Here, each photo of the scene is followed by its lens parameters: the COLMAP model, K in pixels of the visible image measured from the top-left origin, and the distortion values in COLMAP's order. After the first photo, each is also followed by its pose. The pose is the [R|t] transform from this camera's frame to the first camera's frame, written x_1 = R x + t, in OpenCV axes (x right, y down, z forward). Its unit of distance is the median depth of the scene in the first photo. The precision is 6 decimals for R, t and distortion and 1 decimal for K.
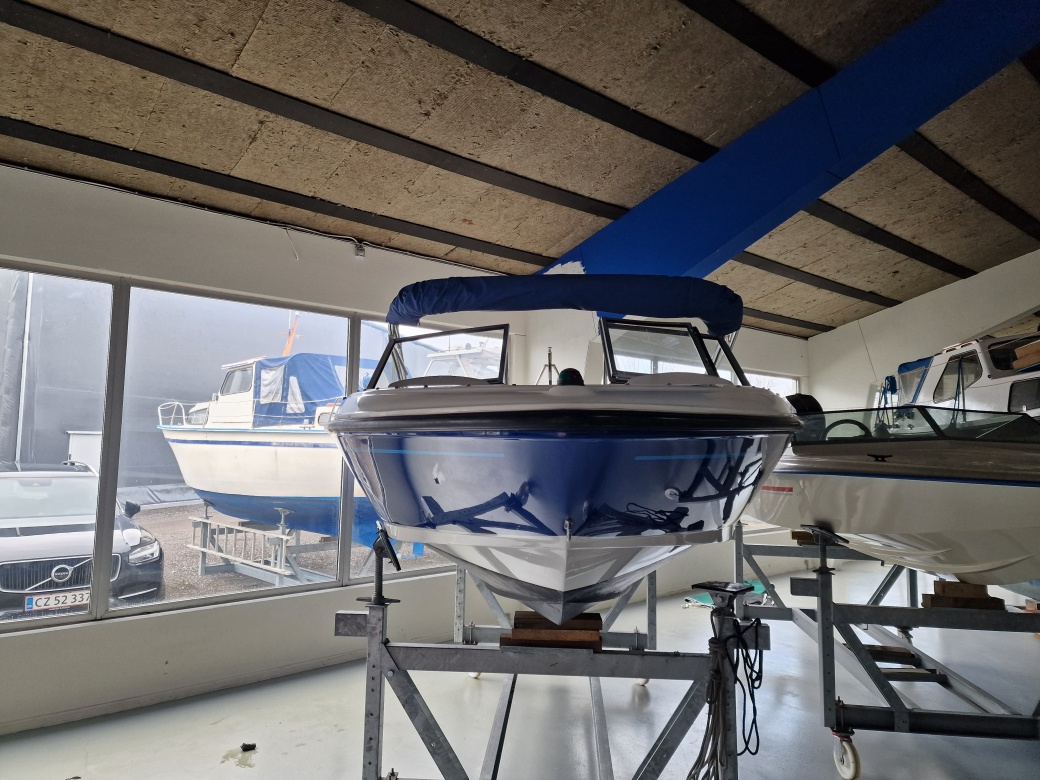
lens RADIAL K [[634.4, 0, 520.0], [0, 634.4, 390.0], [0, 0, 1]] dist [0.071084, -0.059402]
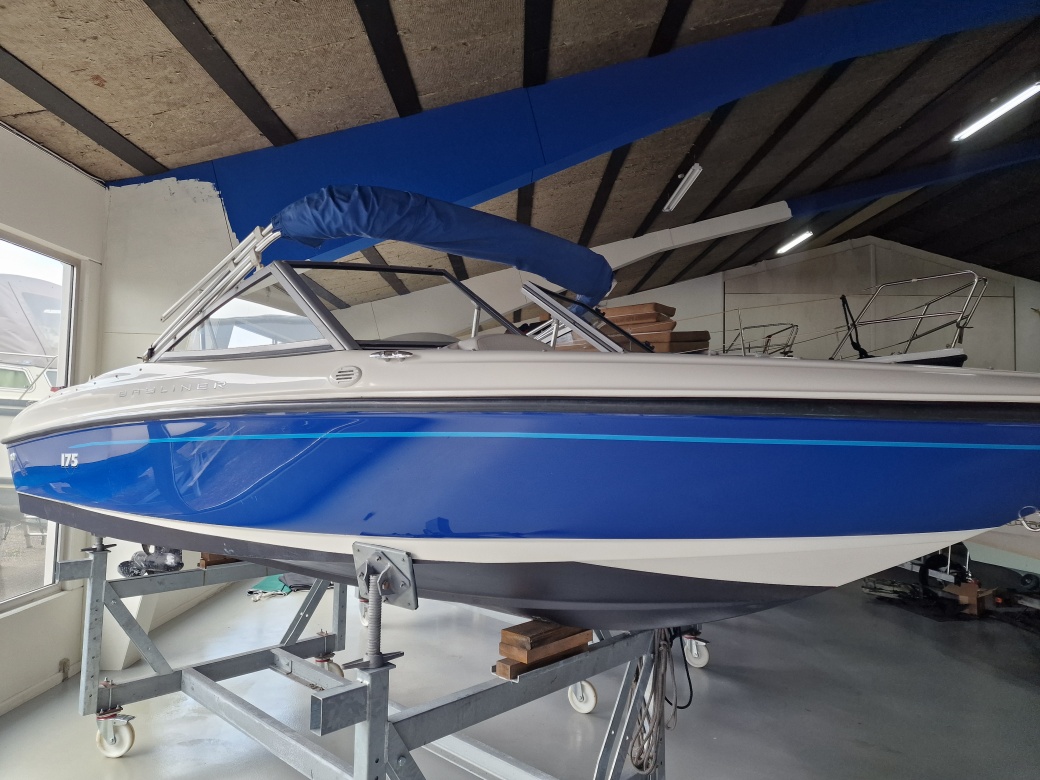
lens RADIAL K [[648.5, 0, 508.2], [0, 648.5, 392.4], [0, 0, 1]] dist [0.050735, -0.049961]
pose [[0.678393, 0.036117, 0.733811, -0.368283], [-0.074199, 0.997052, 0.019521, 0.016997], [-0.730943, -0.067691, 0.679073, 0.268516]]
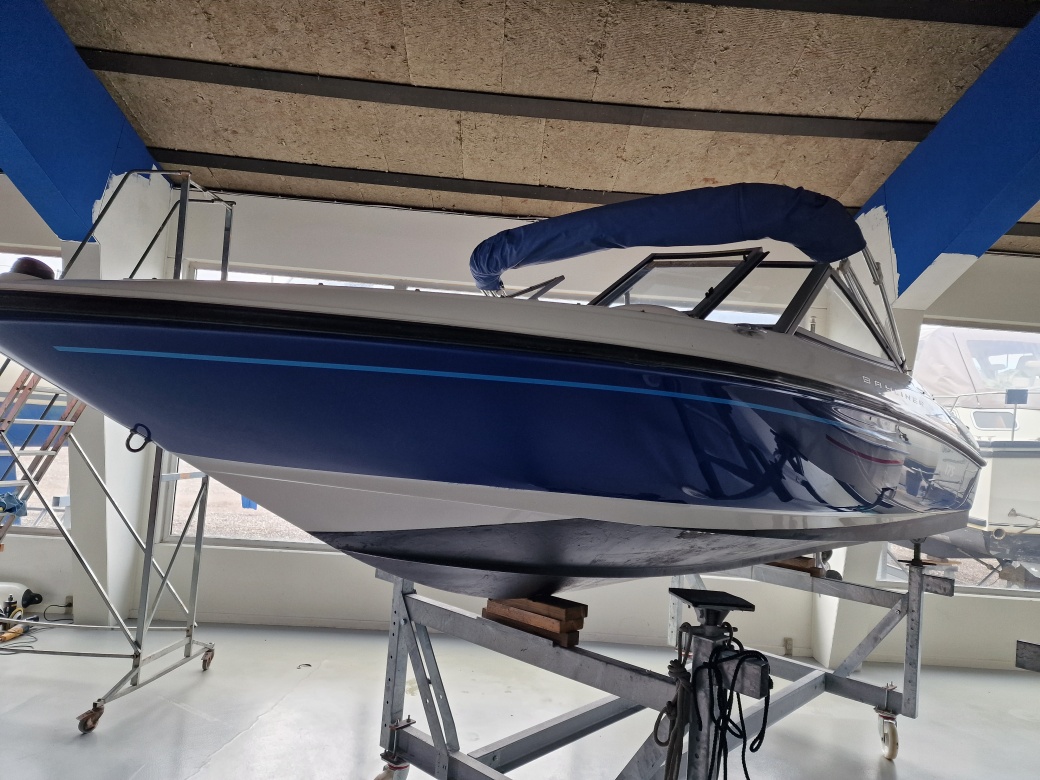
lens RADIAL K [[634.4, 0, 520.0], [0, 634.4, 390.0], [0, 0, 1]] dist [0.071084, -0.059402]
pose [[0.812894, 0.002362, -0.582406, 0.298410], [-0.004321, 0.999989, -0.001976, 0.041446], [0.582395, 0.004123, 0.812895, 0.155265]]
